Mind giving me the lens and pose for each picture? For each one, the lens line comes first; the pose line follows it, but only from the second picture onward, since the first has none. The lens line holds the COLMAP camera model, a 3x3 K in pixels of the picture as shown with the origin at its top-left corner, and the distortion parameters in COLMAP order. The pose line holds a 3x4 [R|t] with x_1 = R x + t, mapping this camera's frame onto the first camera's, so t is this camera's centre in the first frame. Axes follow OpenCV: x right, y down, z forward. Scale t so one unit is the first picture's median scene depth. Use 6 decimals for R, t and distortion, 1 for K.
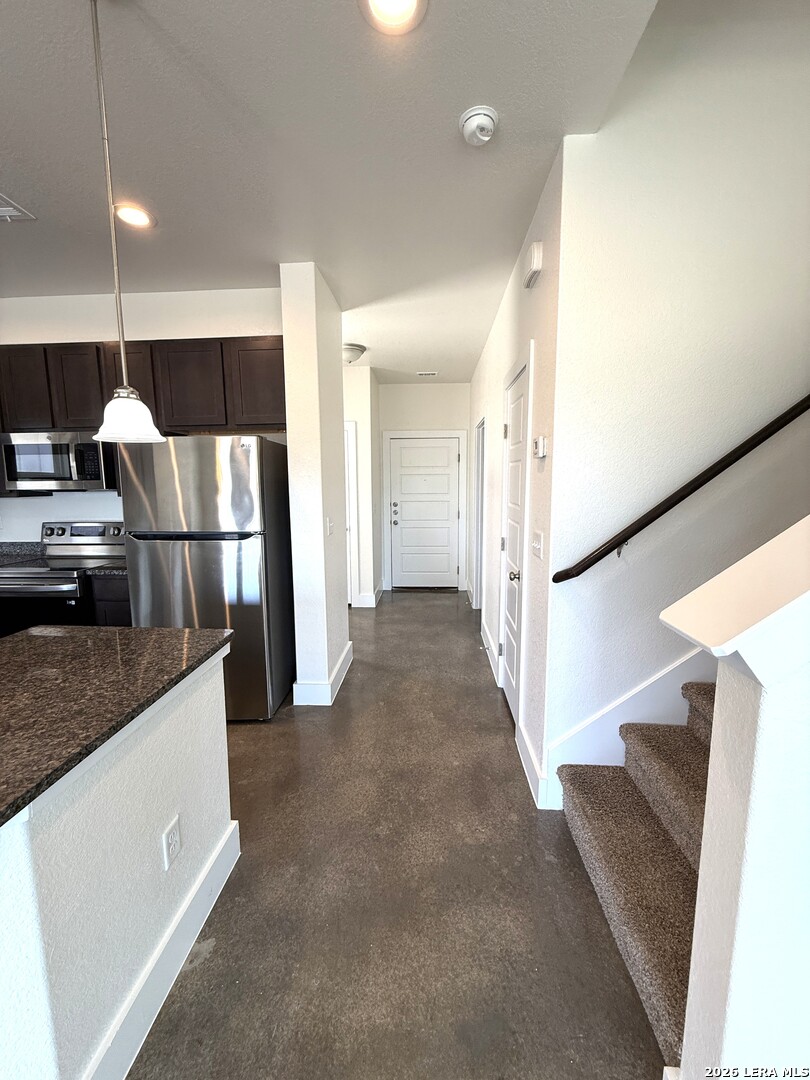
lens RADIAL K [[431.8, 0, 406.4], [0, 431.8, 534.5], [0, 0, 1]] dist [0.000177, -0.000385]
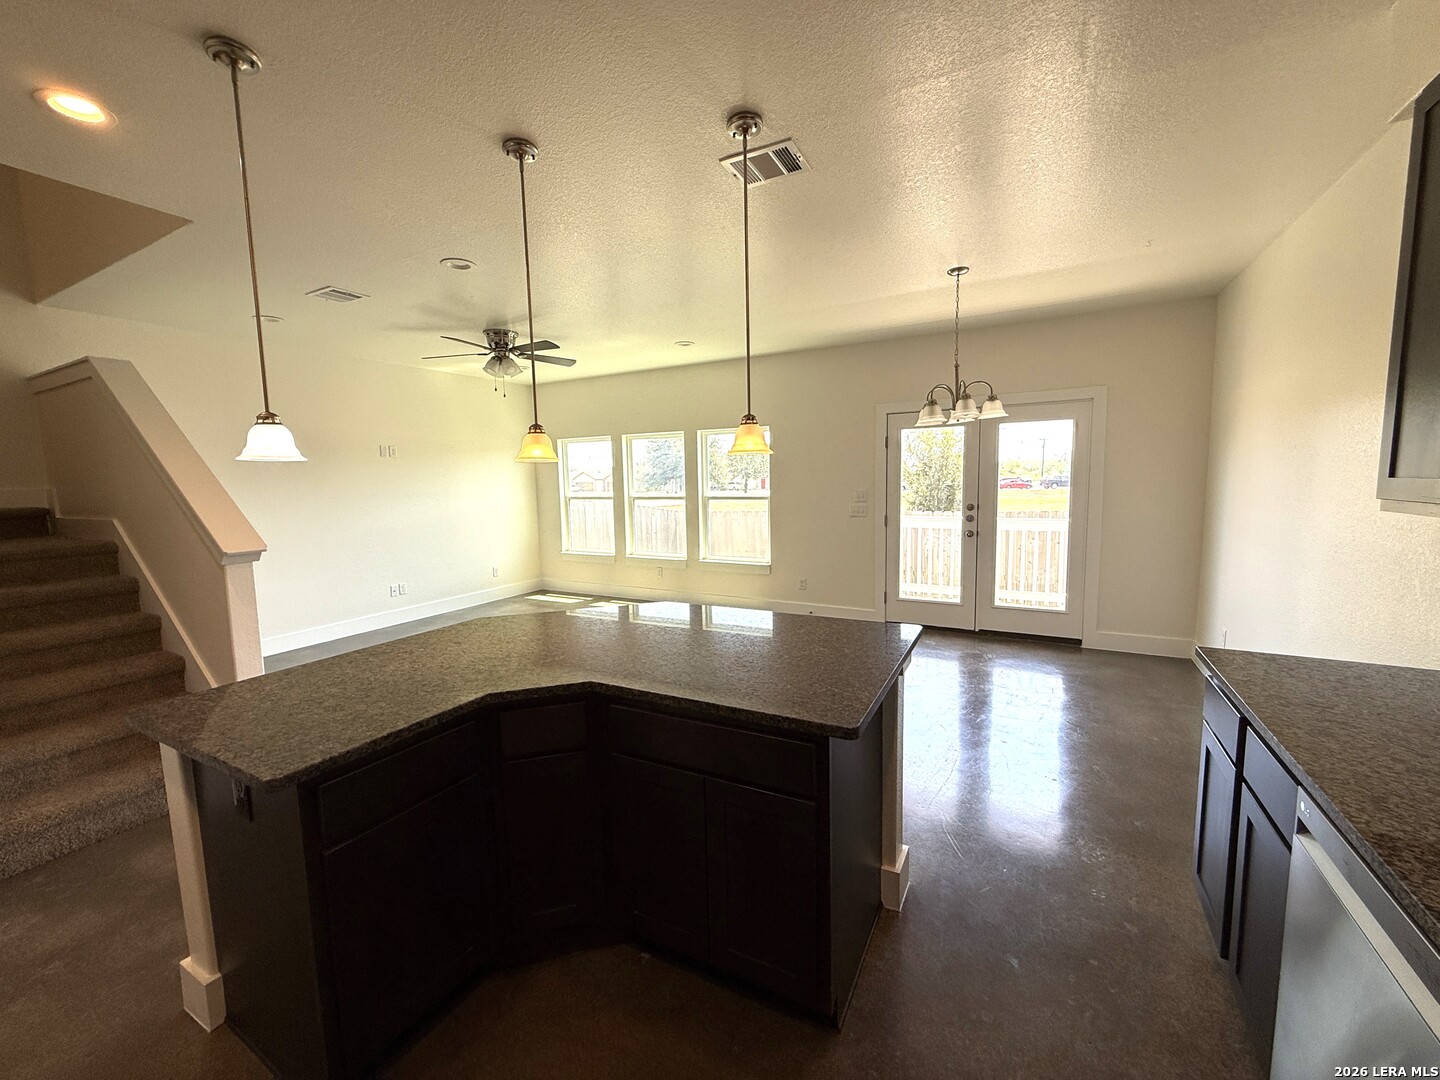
lens RADIAL K [[575.8, 0, 715.6], [0, 575.8, 536.1], [0, 0, 1]] dist [0.000177, -0.000385]
pose [[-0.897514, -0.019701, 0.440547, -0.934573], [0.079316, 0.975498, 0.205211, -0.098084], [-0.433795, 0.219122, -0.873961, 0.749236]]
